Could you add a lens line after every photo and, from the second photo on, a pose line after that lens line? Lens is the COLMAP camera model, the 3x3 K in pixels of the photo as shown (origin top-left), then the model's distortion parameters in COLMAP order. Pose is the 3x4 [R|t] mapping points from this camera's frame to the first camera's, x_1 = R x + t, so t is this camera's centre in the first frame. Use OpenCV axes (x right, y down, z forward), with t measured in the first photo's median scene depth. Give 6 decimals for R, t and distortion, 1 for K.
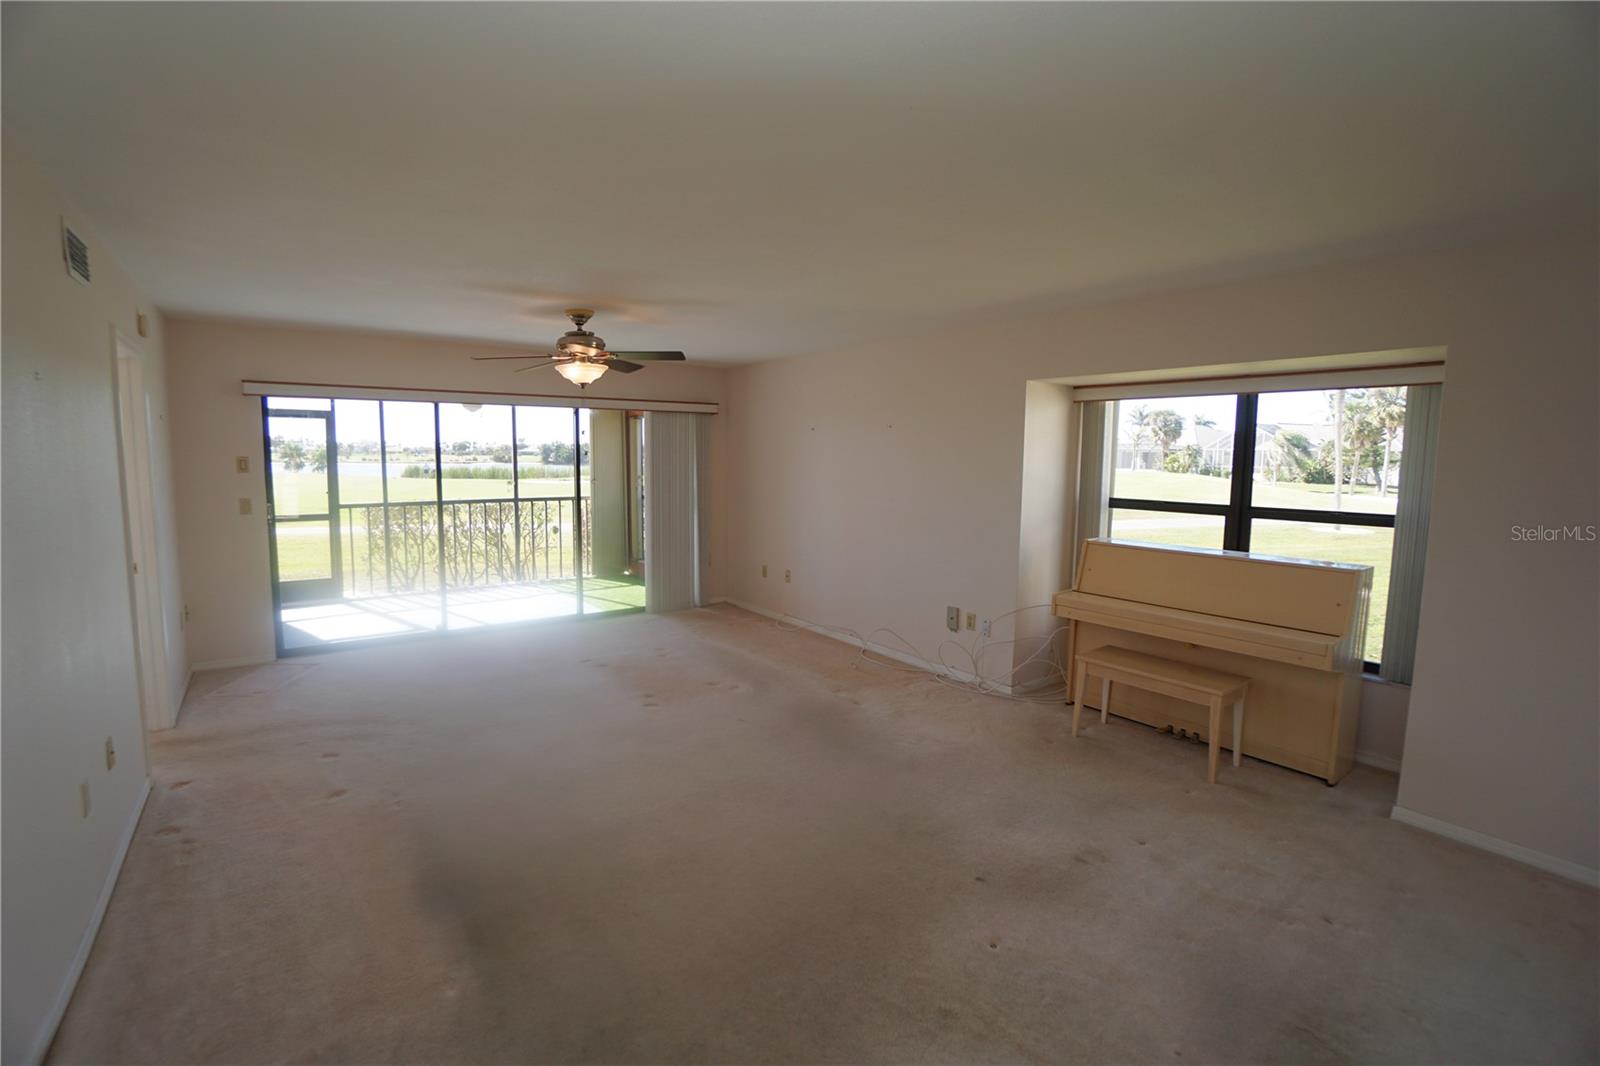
lens RADIAL K [[703.6, 0, 777.1], [0, 703.6, 523.1], [0, 0, 1]] dist [-0.066307, 0.023500]
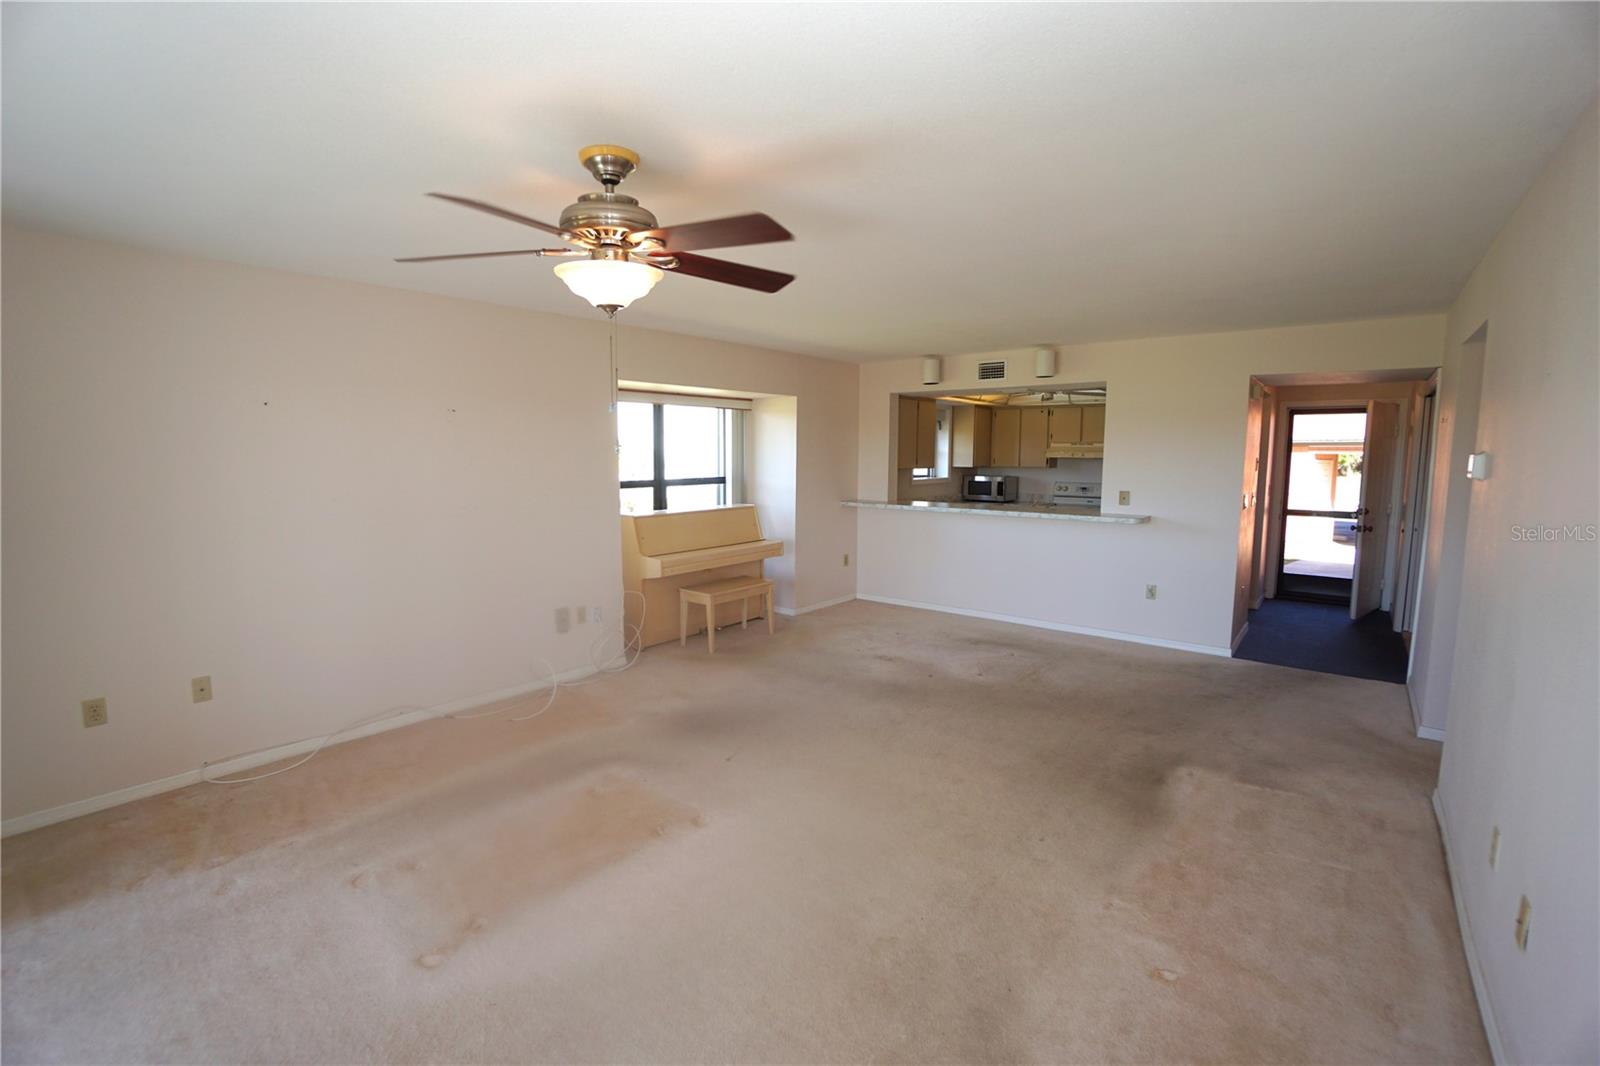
lens RADIAL K [[703.6, 0, 777.1], [0, 703.6, 523.1], [0, 0, 1]] dist [-0.066307, 0.023500]
pose [[-0.238996, -0.111082, 0.964646, -0.760063], [0.089572, 0.986677, 0.135811, -0.101581], [-0.966880, 0.118863, -0.225862, 0.973778]]
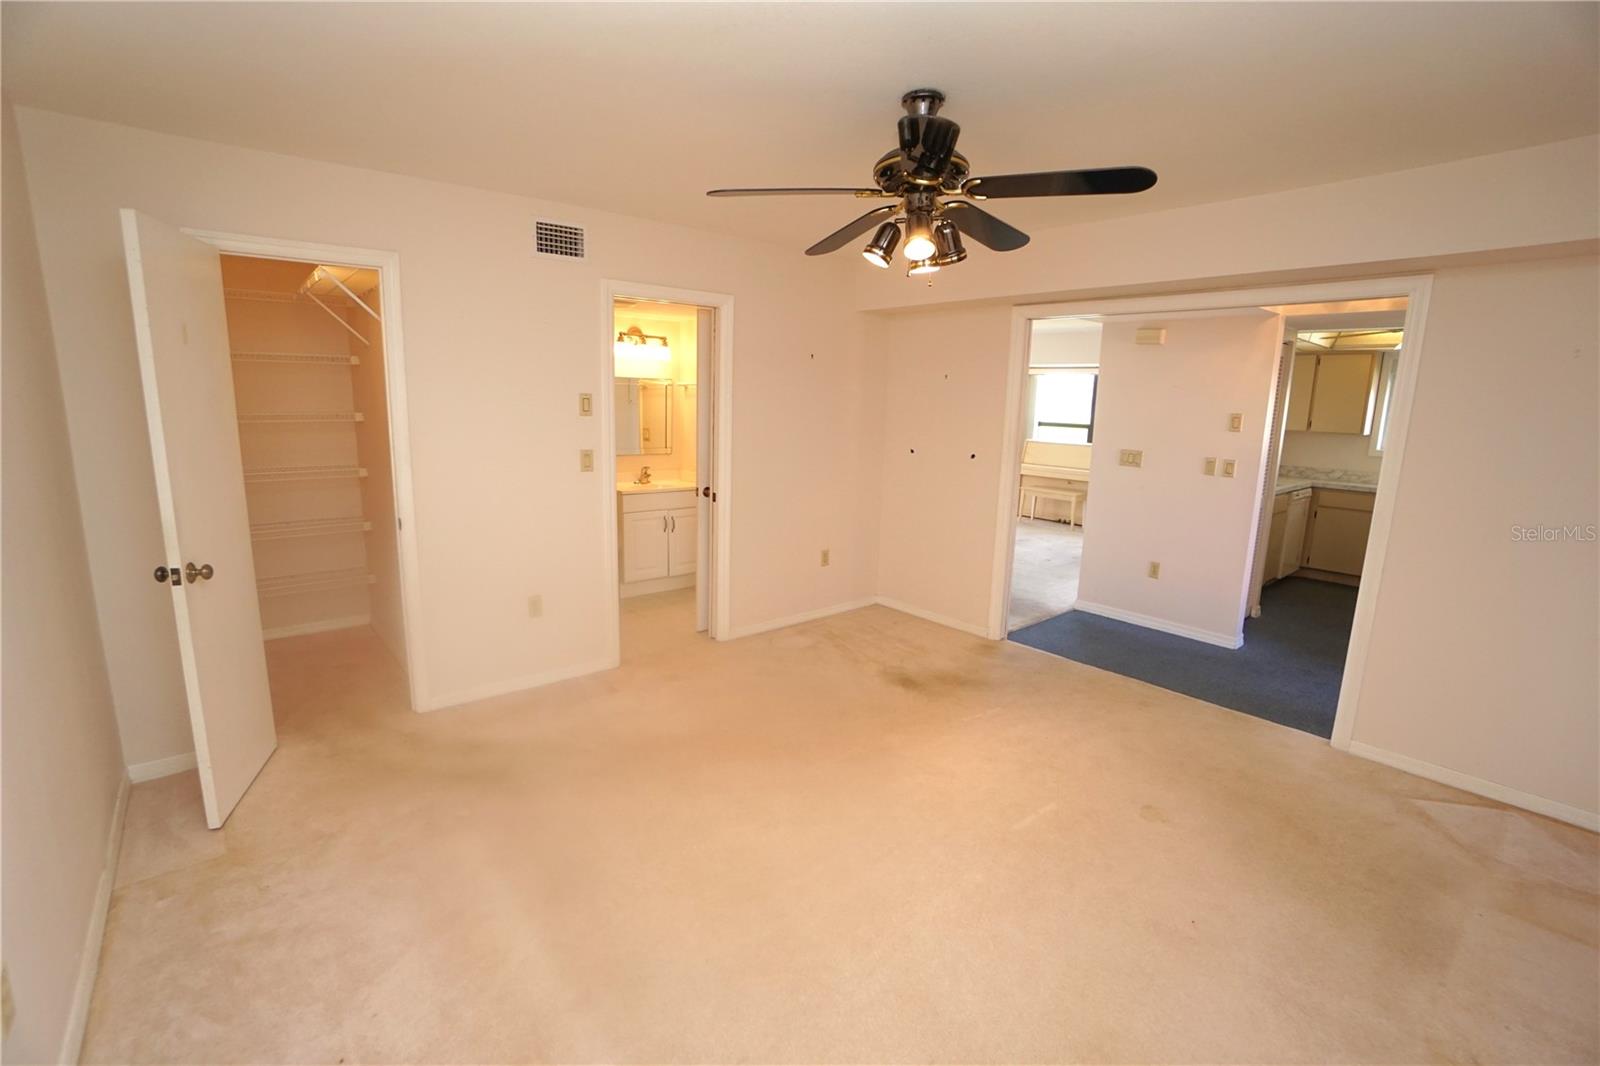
lens RADIAL K [[703.6, 0, 777.1], [0, 703.6, 523.1], [0, 0, 1]] dist [-0.066307, 0.023500]
pose [[0.998183, -0.001812, 0.060228, -0.439887], [-0.003159, 0.996599, 0.082343, 0.100206], [-0.060172, -0.082383, 0.994783, -1.080753]]
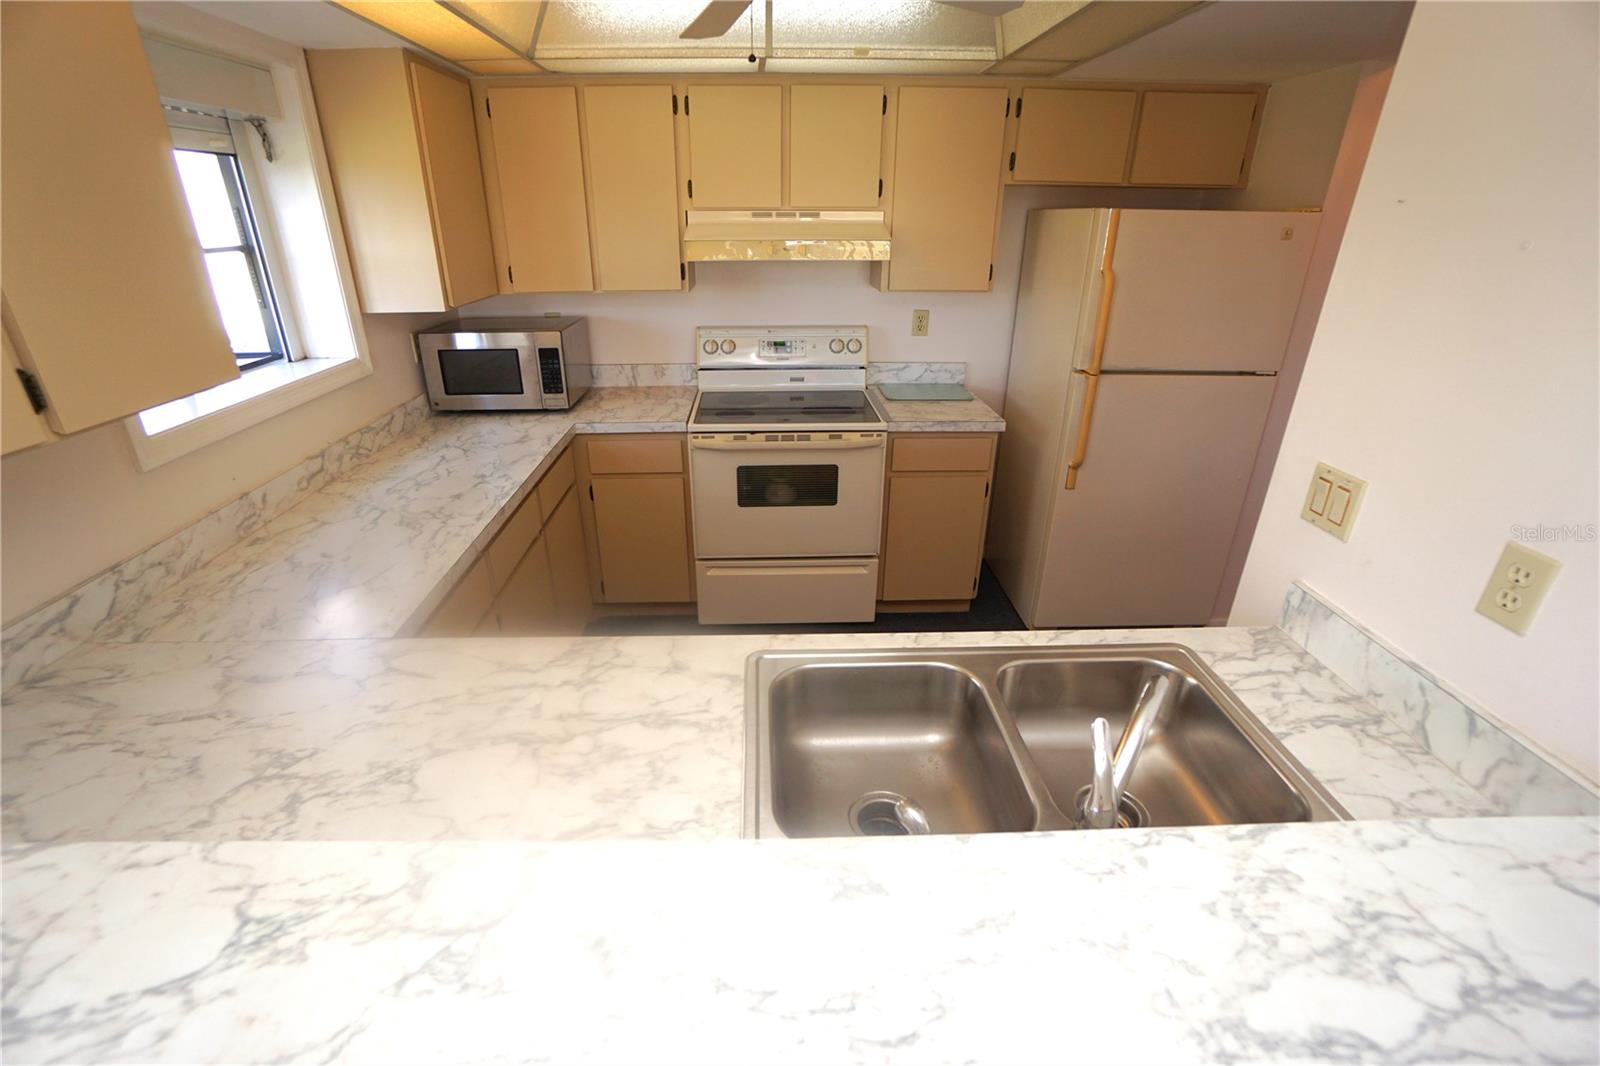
lens RADIAL K [[703.6, 0, 777.1], [0, 703.6, 523.1], [0, 0, 1]] dist [-0.066307, 0.023500]
pose [[-0.820305, -0.240466, 0.518917, 0.444600], [0.049387, 0.874144, 0.483148, -0.044209], [-0.569789, 0.421957, -0.705190, 0.308397]]
